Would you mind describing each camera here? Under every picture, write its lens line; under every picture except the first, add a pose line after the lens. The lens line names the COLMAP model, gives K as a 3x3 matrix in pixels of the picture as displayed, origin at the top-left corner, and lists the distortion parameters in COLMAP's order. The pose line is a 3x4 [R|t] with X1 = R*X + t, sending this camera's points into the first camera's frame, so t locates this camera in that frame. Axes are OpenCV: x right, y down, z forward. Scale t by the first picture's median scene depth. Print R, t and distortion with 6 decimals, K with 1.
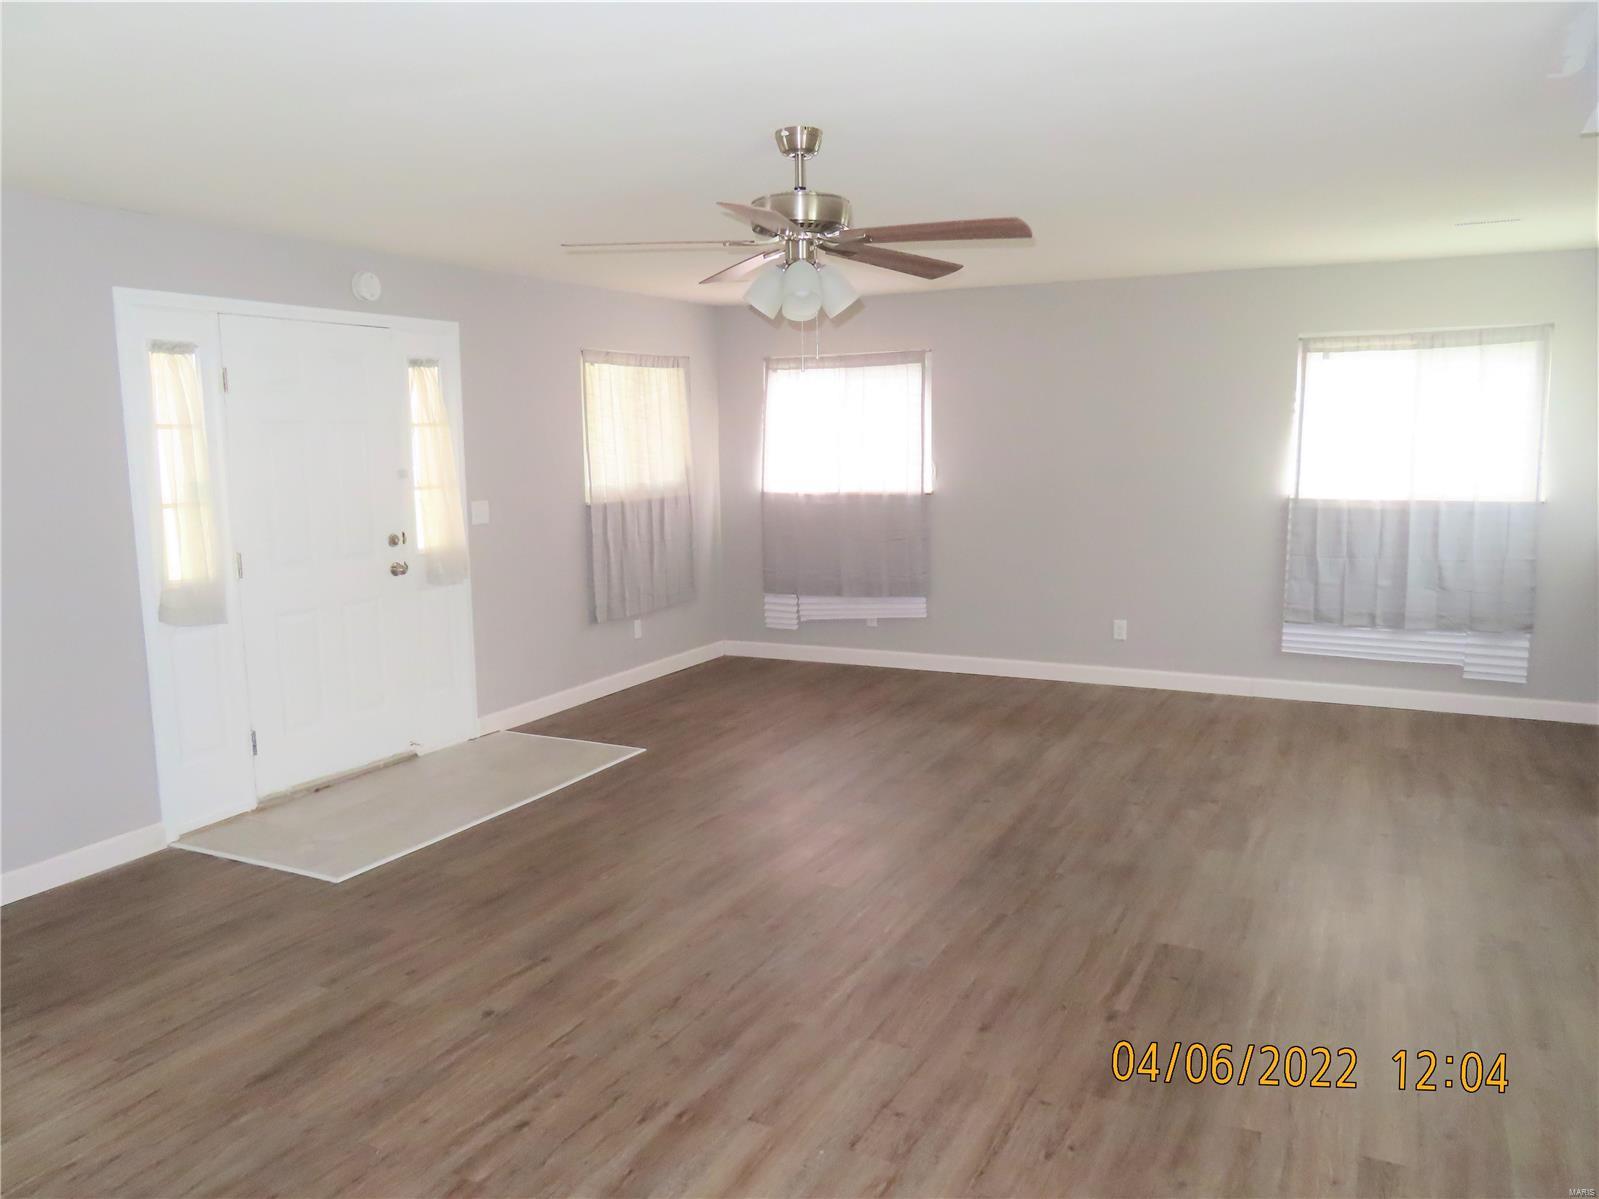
lens RADIAL K [[1181.7, 0, 806.9], [0, 1181.7, 598.8], [0, 0, 1]] dist [-0.014165, 0.002977]
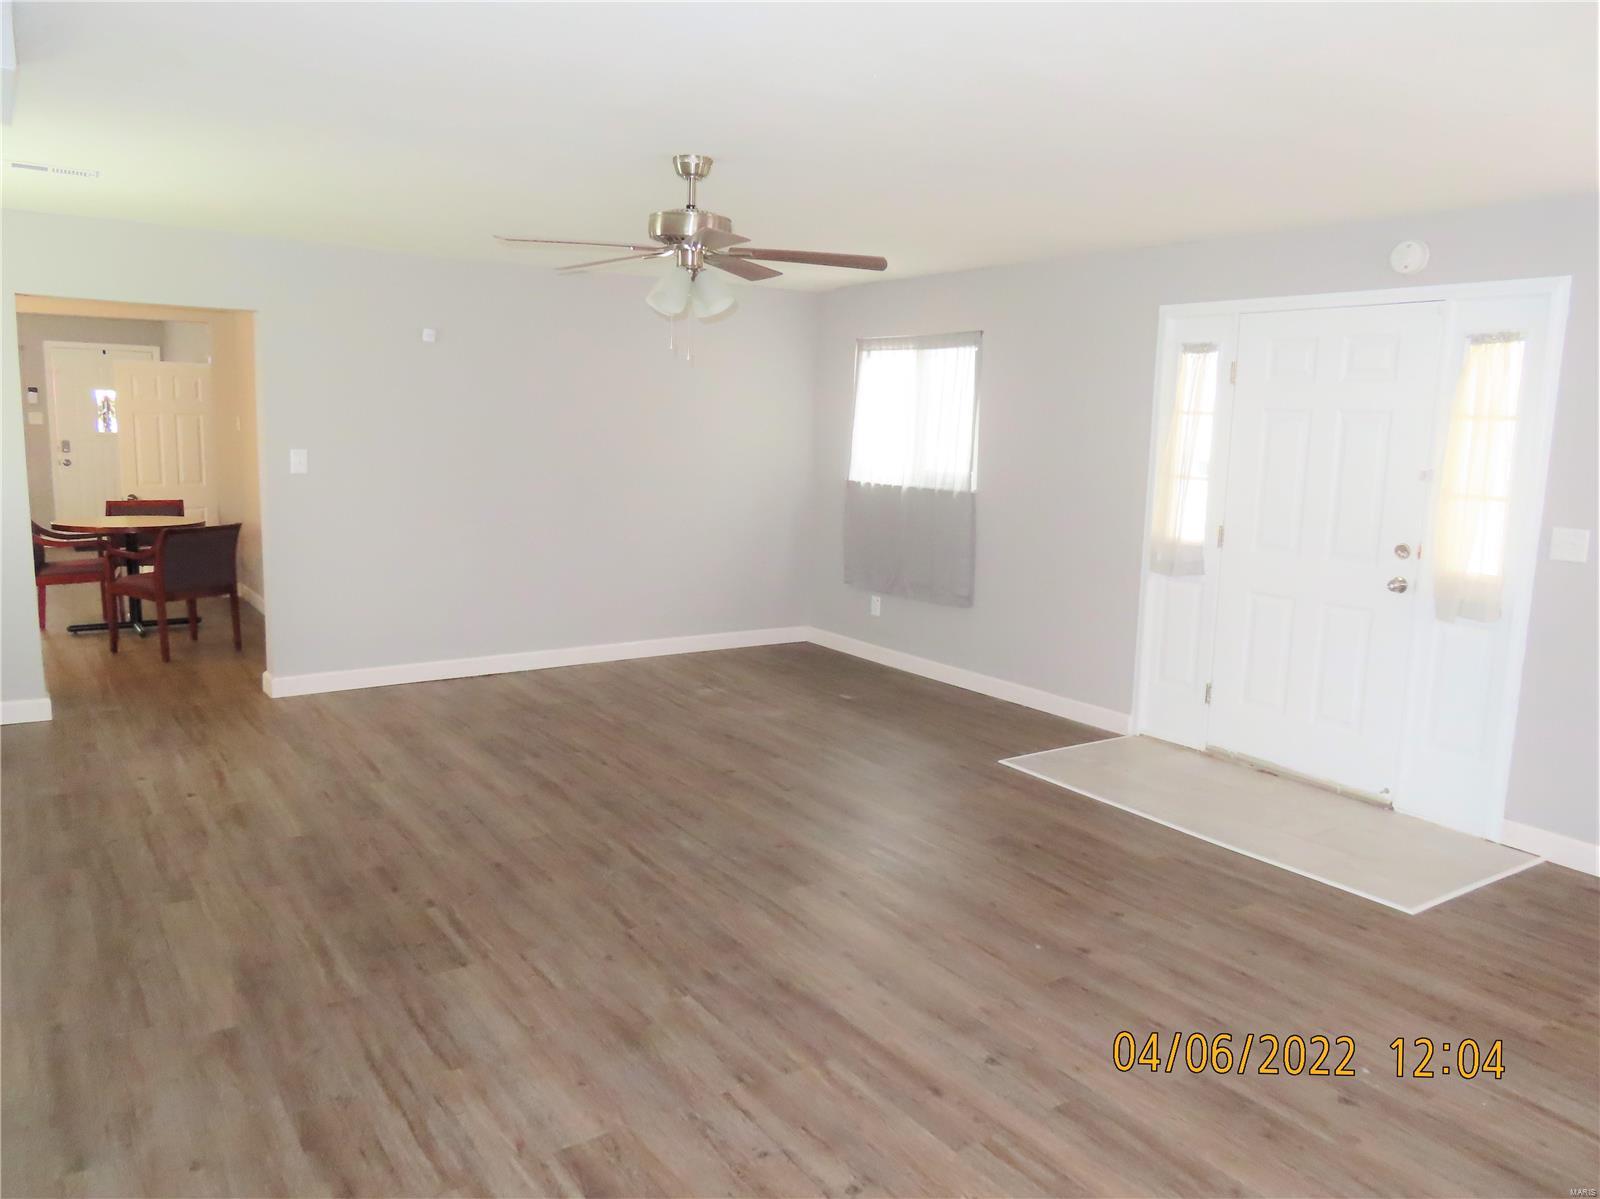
lens RADIAL K [[1182.4, 0, 807.4], [0, 1182.4, 598.8], [0, 0, 1]] dist [-0.014165, 0.002977]
pose [[-0.489621, 0.134822, -0.861449, 0.902837], [-0.141910, 0.962479, 0.231291, -0.229005], [0.860310, 0.235493, -0.452117, 1.534491]]
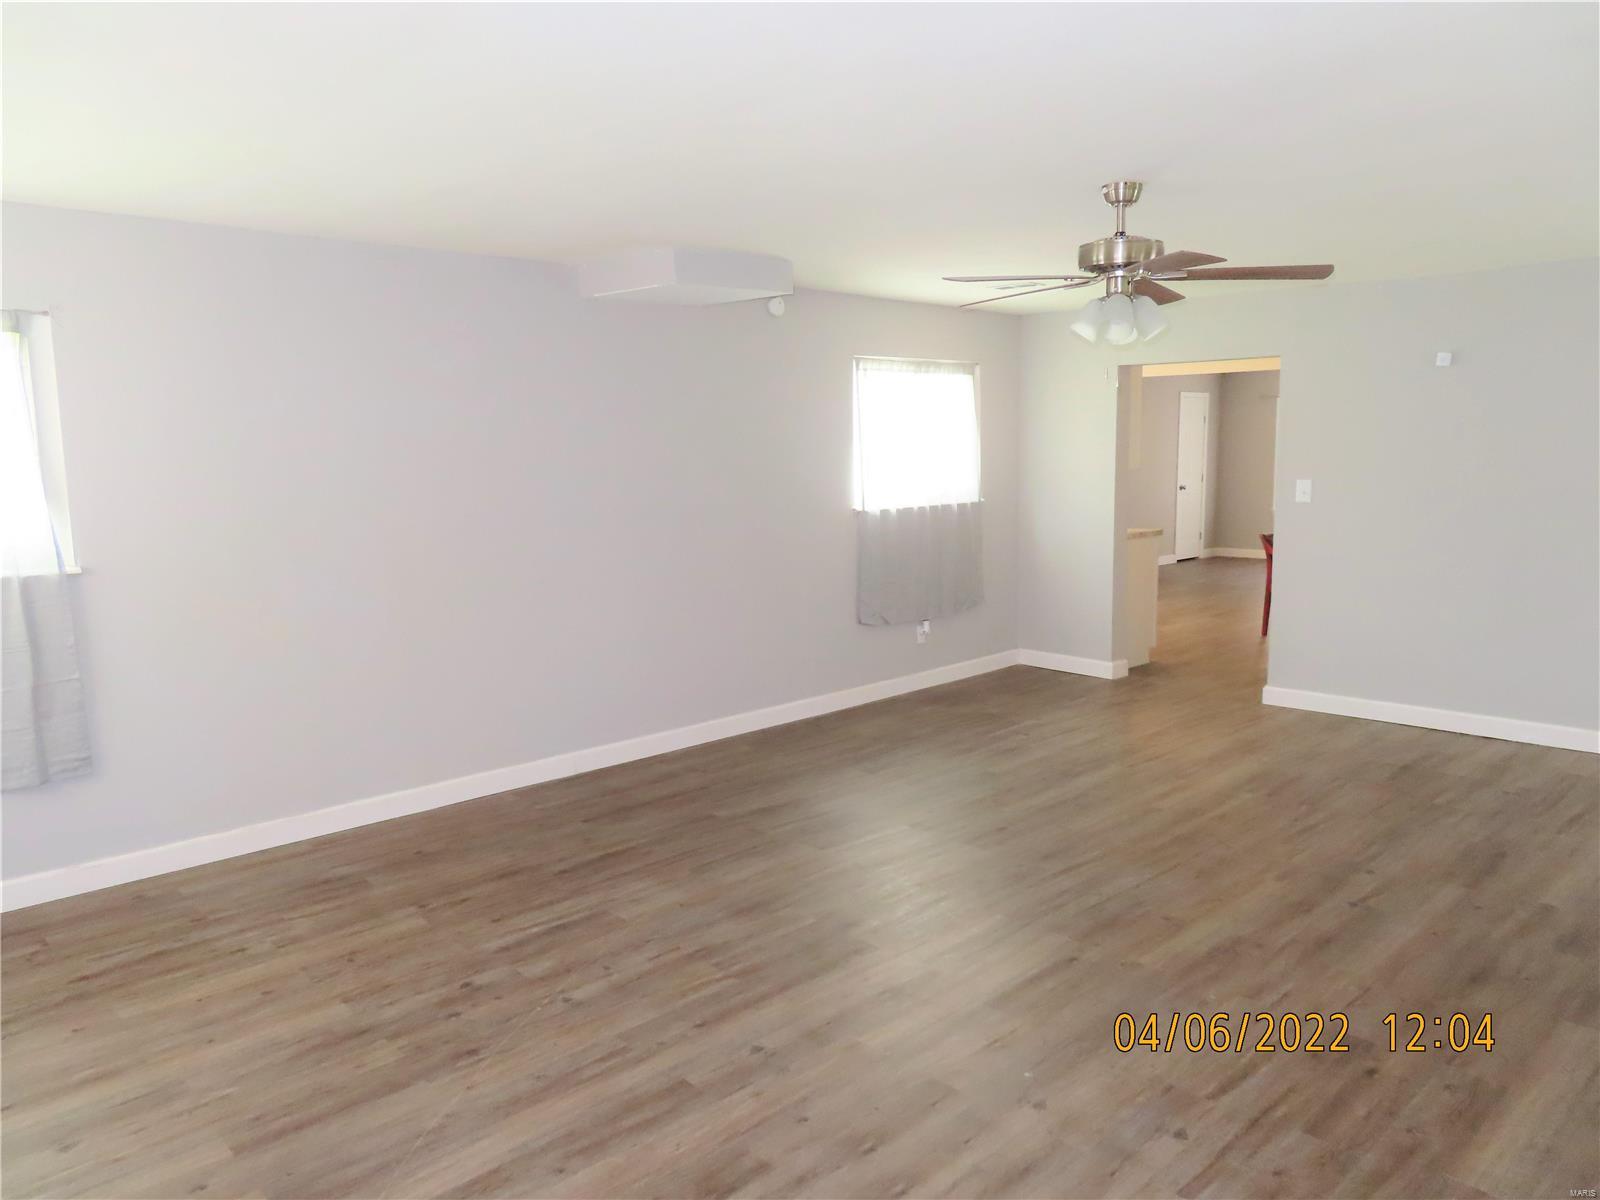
lens RADIAL K [[1146.2, 0, 800.0], [0, 1146.2, 600.0], [0, 0, 1]] dist [0.009725, 0.005545]
pose [[-0.937844, -0.018106, 0.346584, -0.098283], [0.077645, 0.962379, 0.260379, -0.283514], [-0.338260, 0.271106, -0.901156, 1.994937]]
